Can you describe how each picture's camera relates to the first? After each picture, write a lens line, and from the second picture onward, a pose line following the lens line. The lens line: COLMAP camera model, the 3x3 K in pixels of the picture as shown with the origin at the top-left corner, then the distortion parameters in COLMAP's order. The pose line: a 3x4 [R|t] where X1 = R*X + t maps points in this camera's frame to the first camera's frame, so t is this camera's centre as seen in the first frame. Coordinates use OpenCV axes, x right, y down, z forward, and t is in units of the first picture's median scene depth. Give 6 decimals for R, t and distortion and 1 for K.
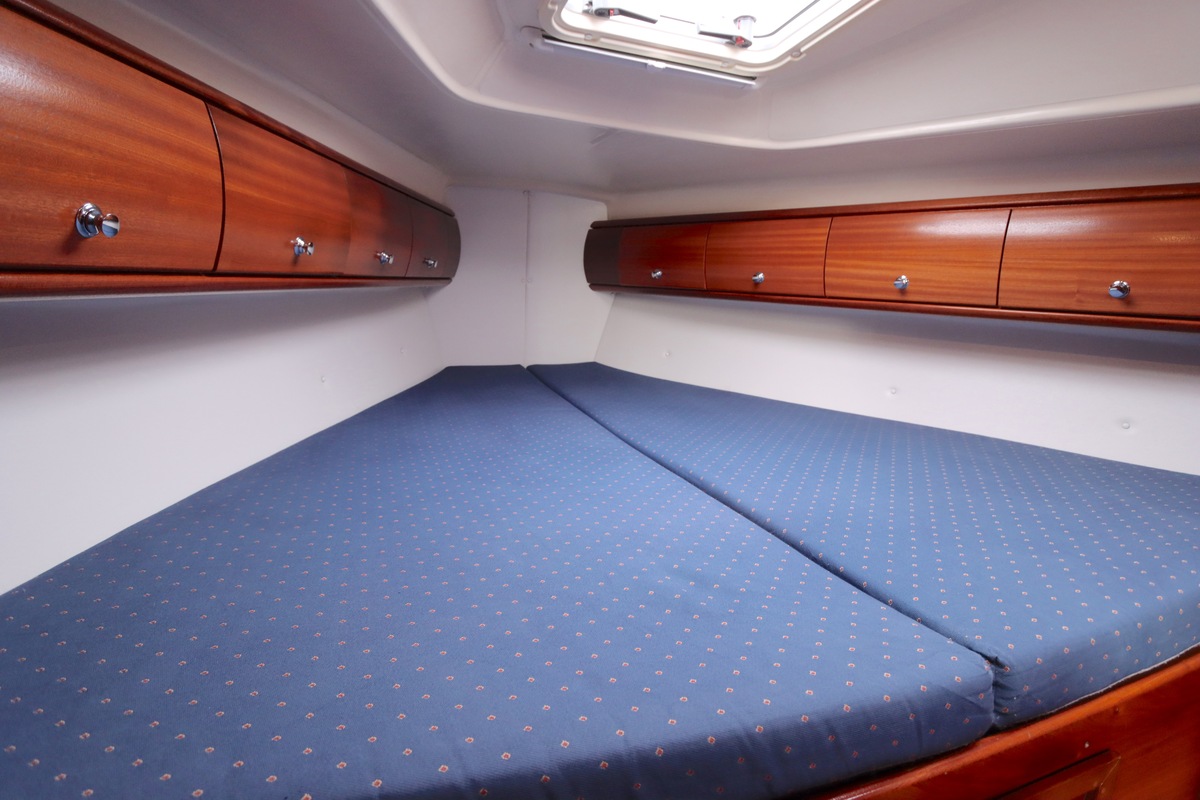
lens RADIAL K [[595.2, 0, 601.6], [0, 595.2, 391.3], [0, 0, 1]] dist [-0.022512, 0.004881]
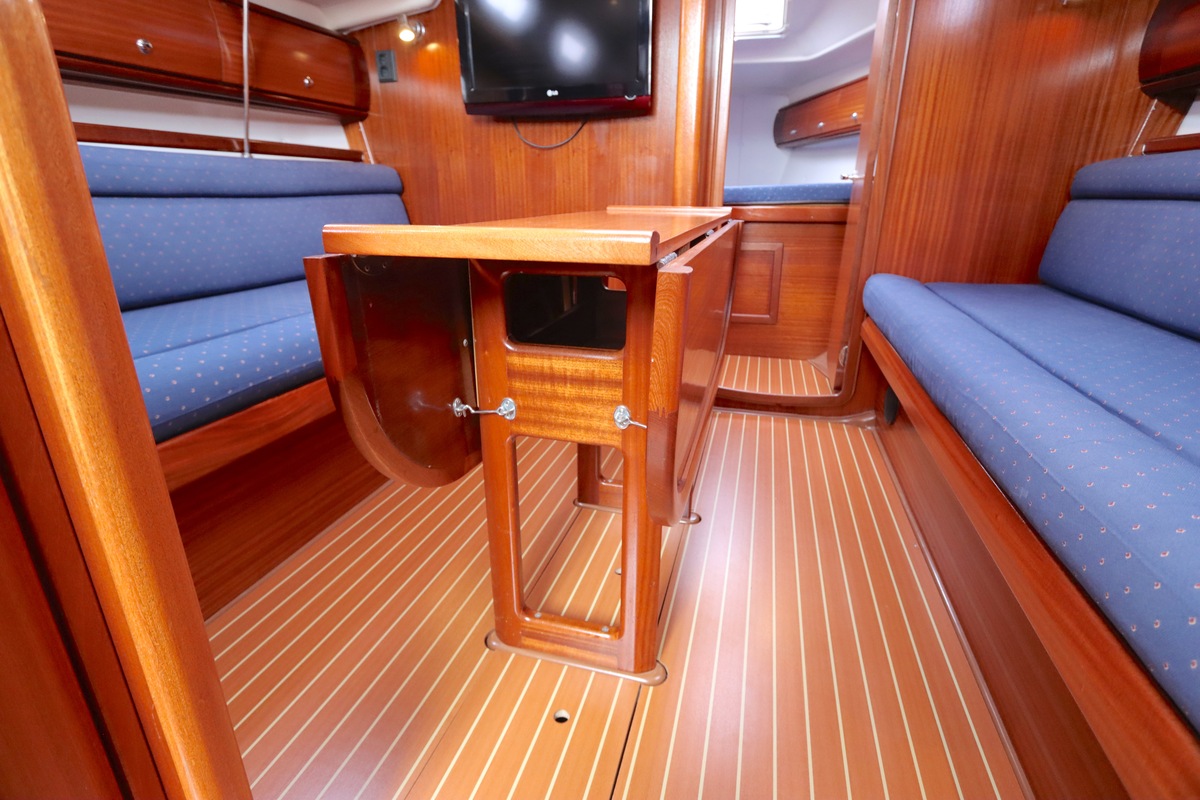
lens RADIAL K [[569.4, 0, 601.9], [0, 569.4, 390.2], [0, 0, 1]] dist [-0.018715, 0.001814]
pose [[0.800479, 0.154417, -0.579127, 1.110835], [-0.076796, 0.984702, 0.156409, 0.546473], [0.594420, -0.080728, 0.800092, -1.267525]]
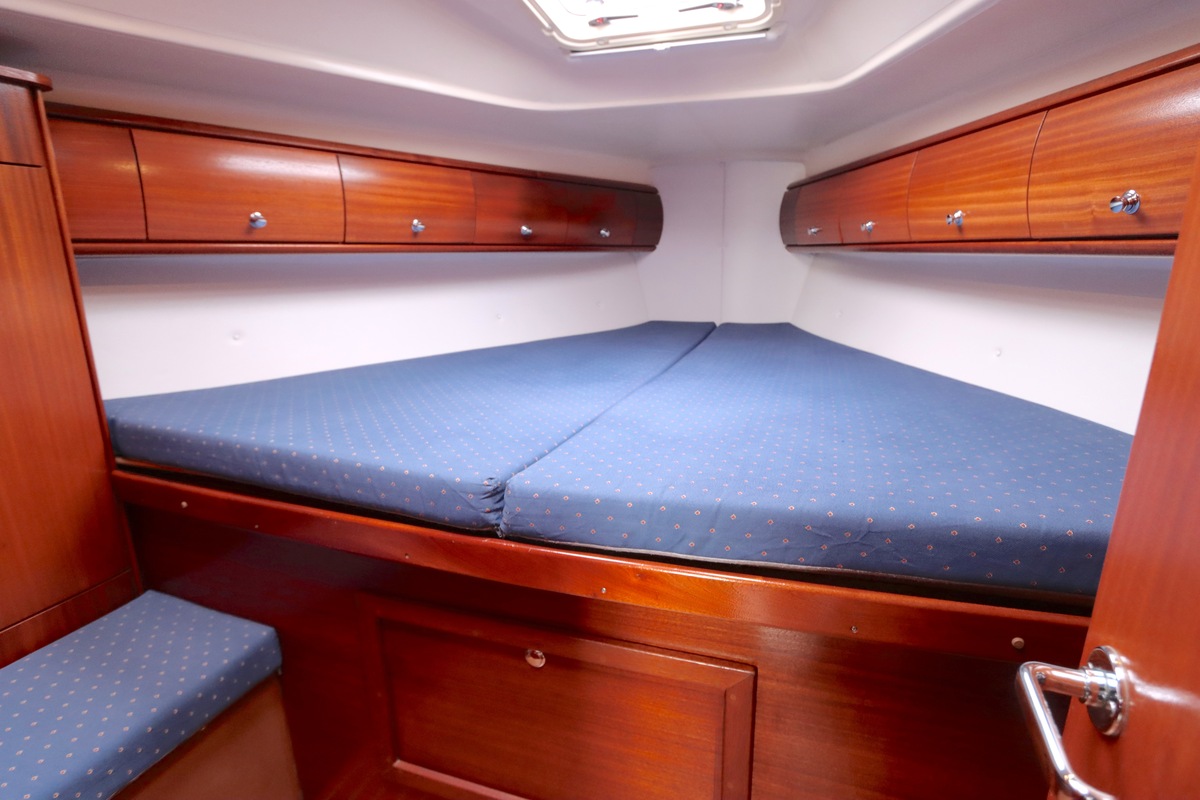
lens RADIAL K [[595.2, 0, 601.6], [0, 595.2, 391.3], [0, 0, 1]] dist [-0.022512, 0.004881]
pose [[0.766447, 0.100684, -0.634367, 0.676215], [-0.079733, 0.994913, 0.061574, 0.051957], [0.637340, 0.003387, 0.770576, 0.022621]]
